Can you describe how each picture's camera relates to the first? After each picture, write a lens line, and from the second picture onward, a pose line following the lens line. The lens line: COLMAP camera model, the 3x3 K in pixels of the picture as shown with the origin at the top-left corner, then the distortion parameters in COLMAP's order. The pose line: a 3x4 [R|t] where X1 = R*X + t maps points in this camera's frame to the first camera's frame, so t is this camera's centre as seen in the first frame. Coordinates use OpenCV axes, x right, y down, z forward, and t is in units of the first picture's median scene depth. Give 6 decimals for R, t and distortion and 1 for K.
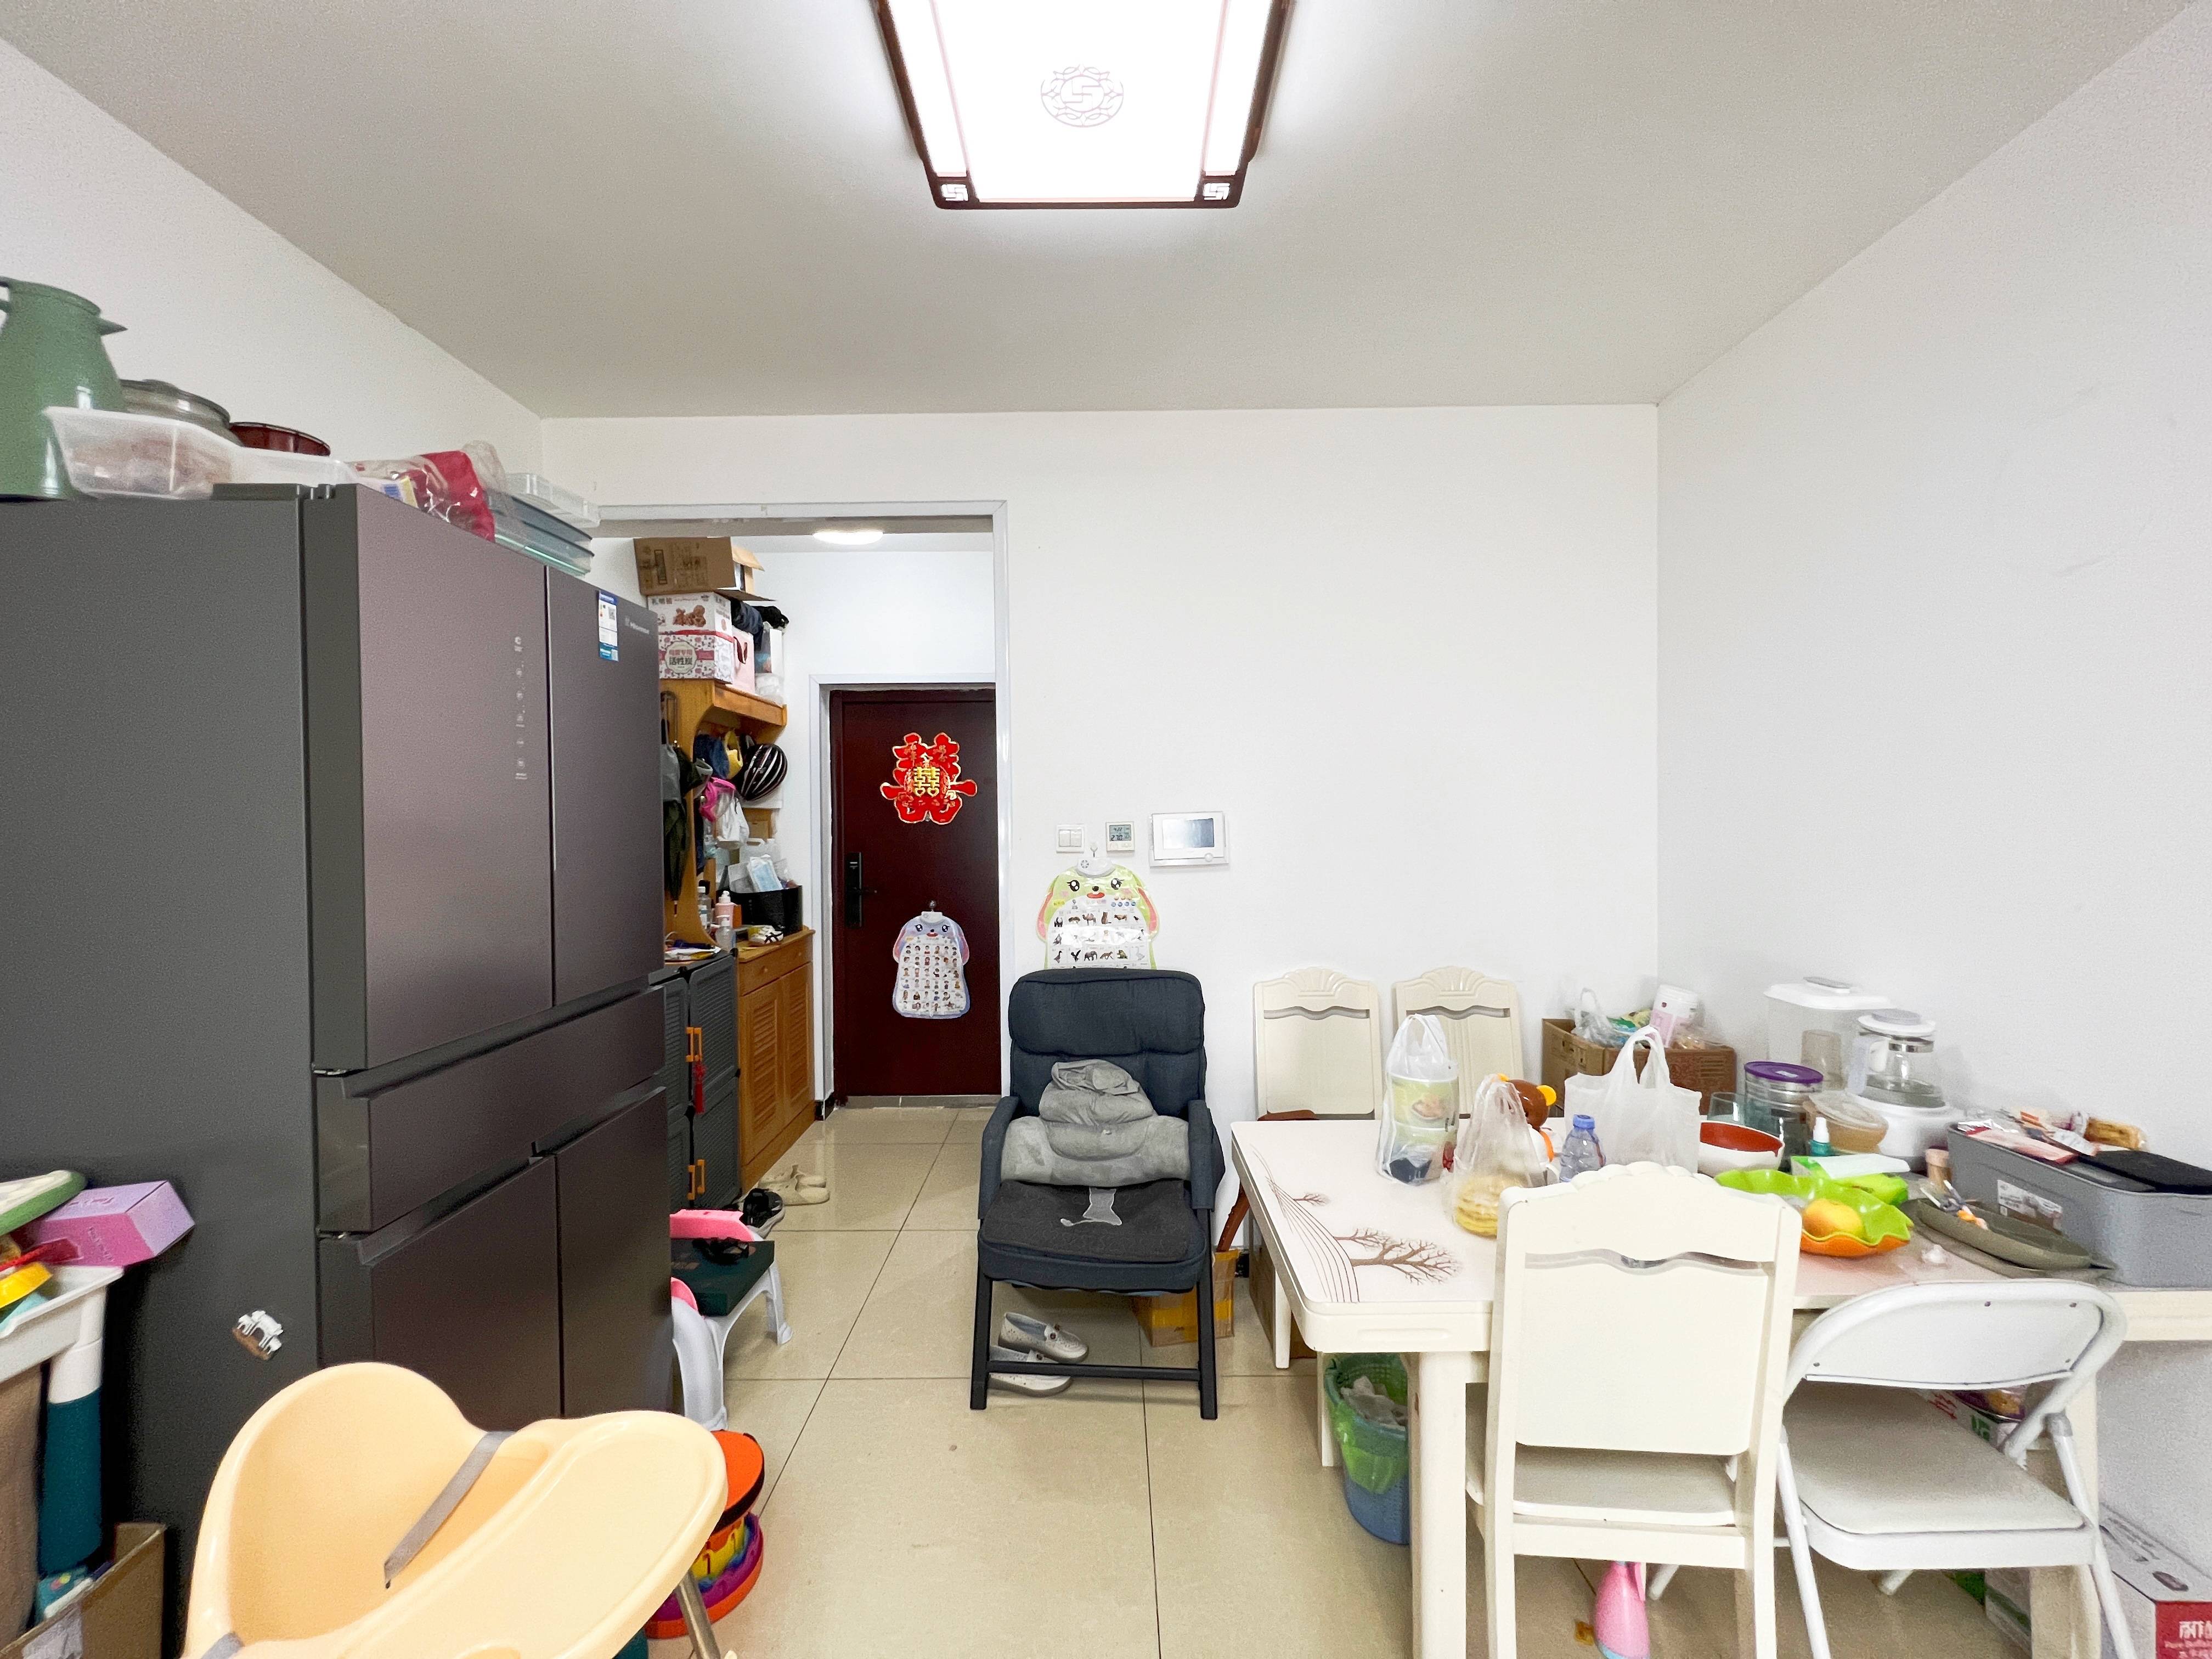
lens RADIAL K [[884.5, 0, 1112.6], [0, 884.5, 829.4], [0, 0, 1]] dist [-0.001793, 0.000771]
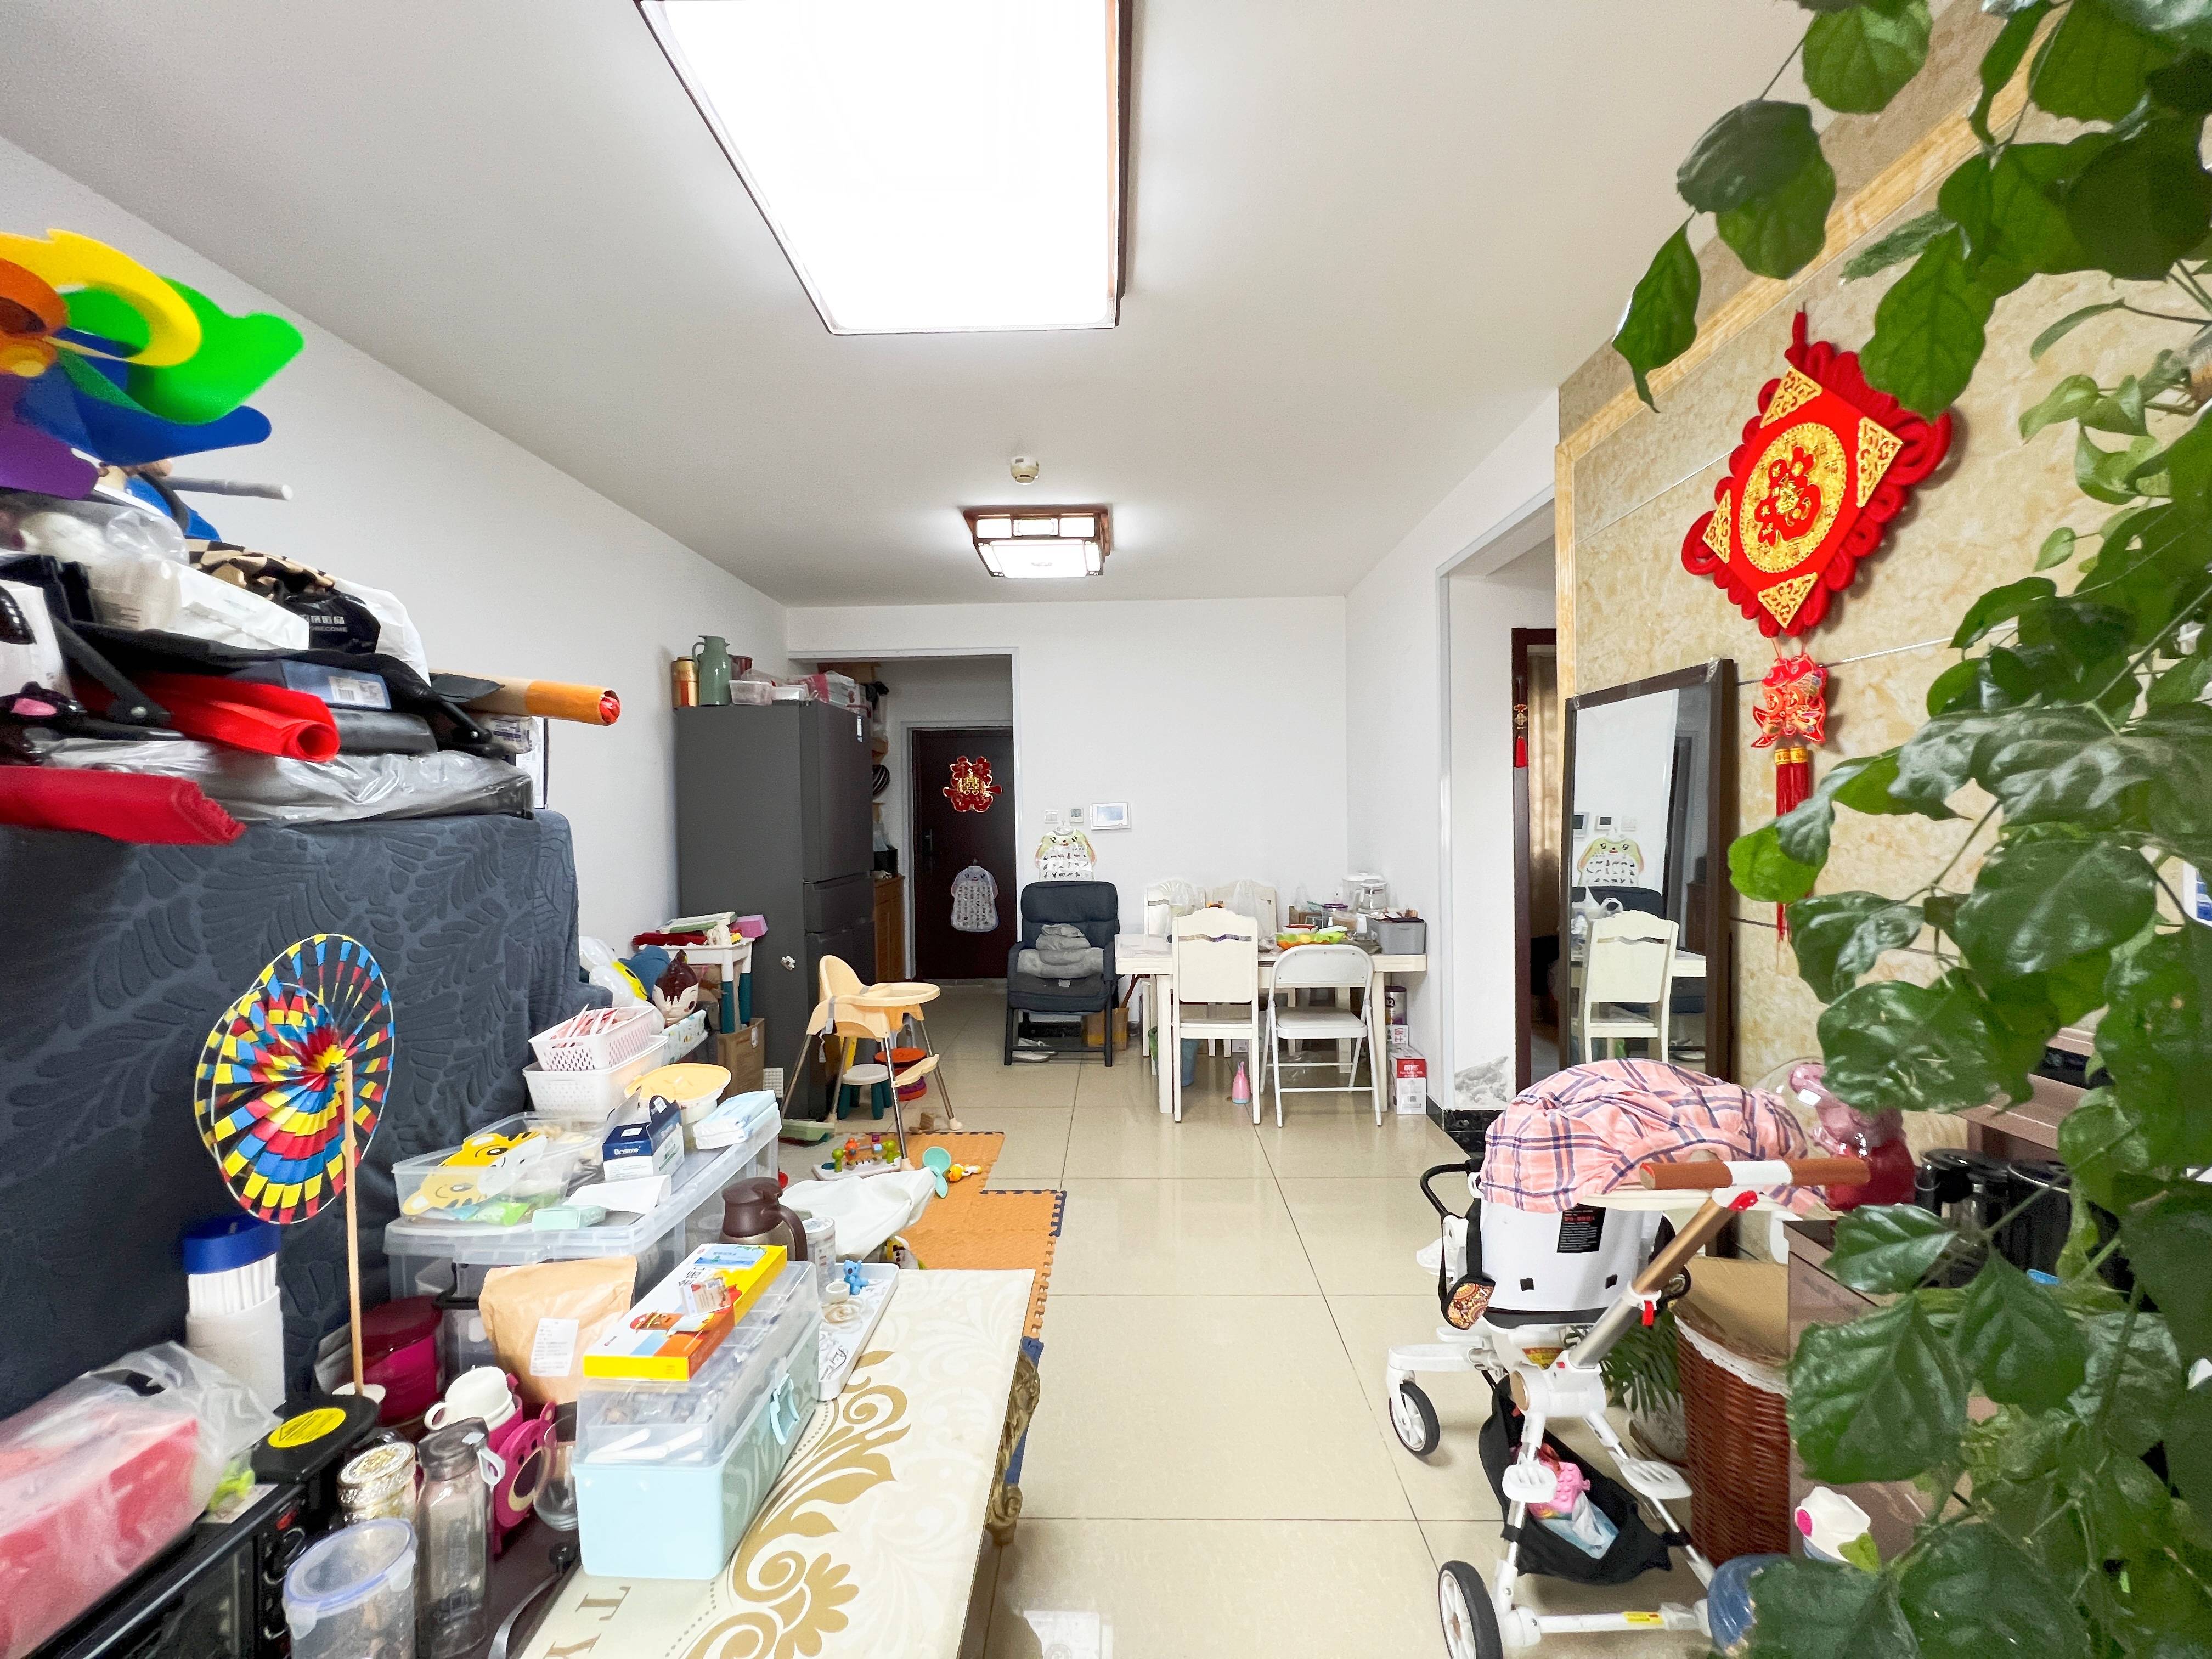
lens RADIAL K [[884.5, 0, 1100.0], [0, 884.5, 822.9], [0, 0, 1]] dist [-0.001793, 0.000771]
pose [[0.999438, -0.004915, -0.033170, 0.128157], [0.004781, 0.999980, -0.004126, 0.034929], [0.033190, 0.003966, 0.999441, -0.991127]]
